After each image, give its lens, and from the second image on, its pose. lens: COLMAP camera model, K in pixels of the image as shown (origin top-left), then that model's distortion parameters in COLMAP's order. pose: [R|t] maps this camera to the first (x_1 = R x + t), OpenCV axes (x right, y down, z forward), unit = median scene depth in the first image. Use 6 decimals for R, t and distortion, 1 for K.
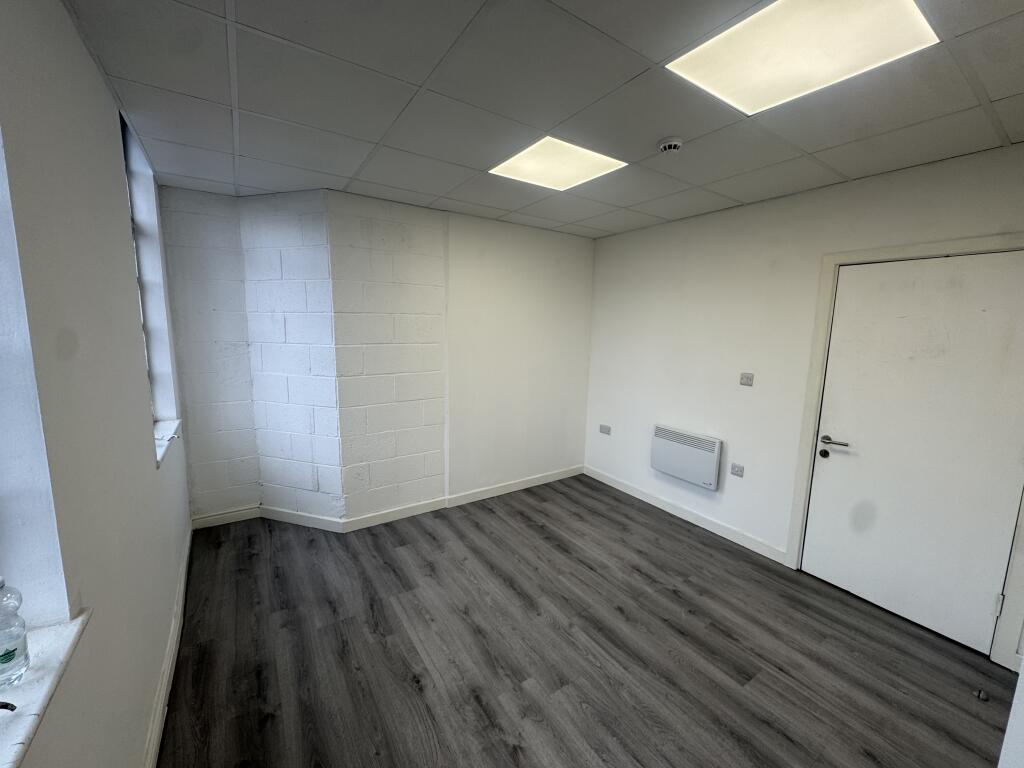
lens RADIAL K [[406.8, 0, 511.7], [0, 406.8, 375.0], [0, 0, 1]] dist [-0.004834, 0.000632]
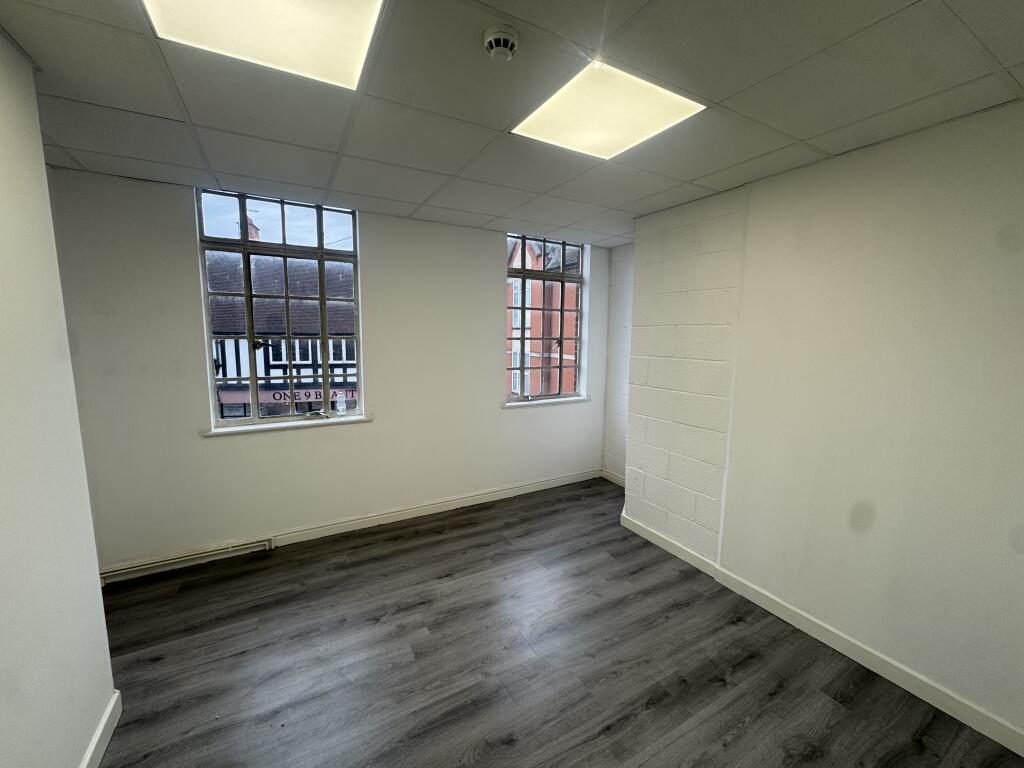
lens RADIAL K [[406.8, 0, 511.8], [0, 406.8, 377.1], [0, 0, 1]] dist [-0.004834, 0.000632]
pose [[-0.073757, 0.090105, -0.993197, 0.925313], [-0.137586, 0.985467, 0.099622, -0.103492], [0.987740, 0.143998, -0.060288, 0.989353]]
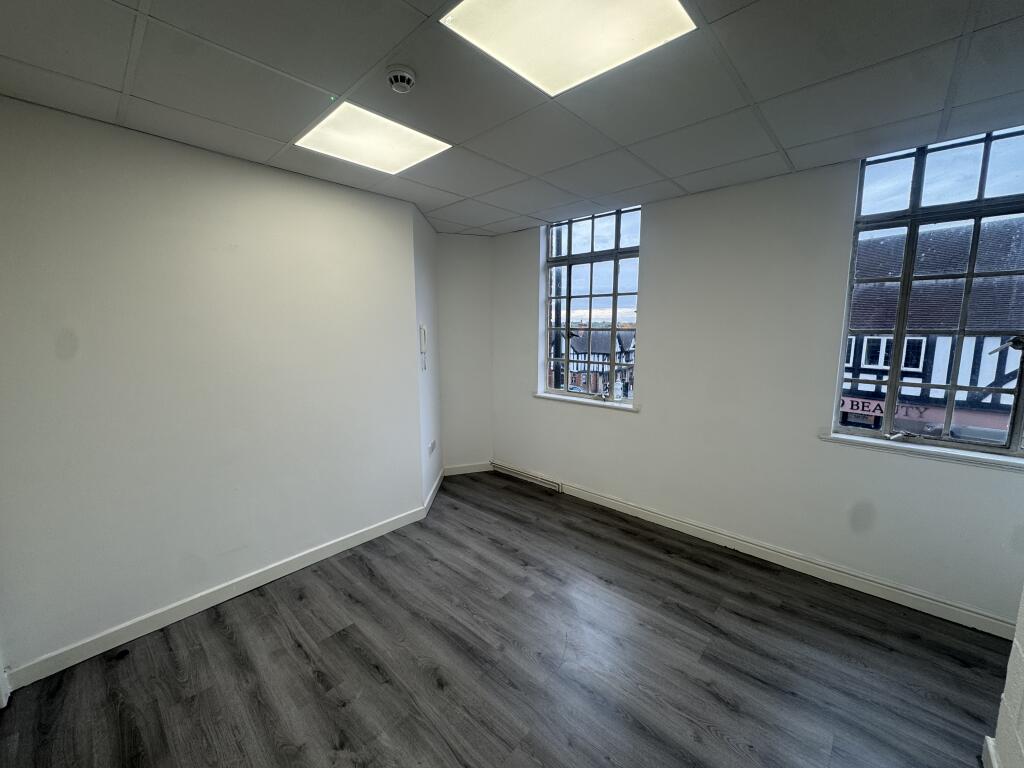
lens RADIAL K [[406.8, 0, 514.0], [0, 406.8, 378.6], [0, 0, 1]] dist [-0.004834, 0.000632]
pose [[-0.970199, 0.009006, -0.242144, 0.325564], [-0.051111, 0.969219, 0.240837, -0.183430], [0.236859, 0.246036, -0.939874, 1.668639]]
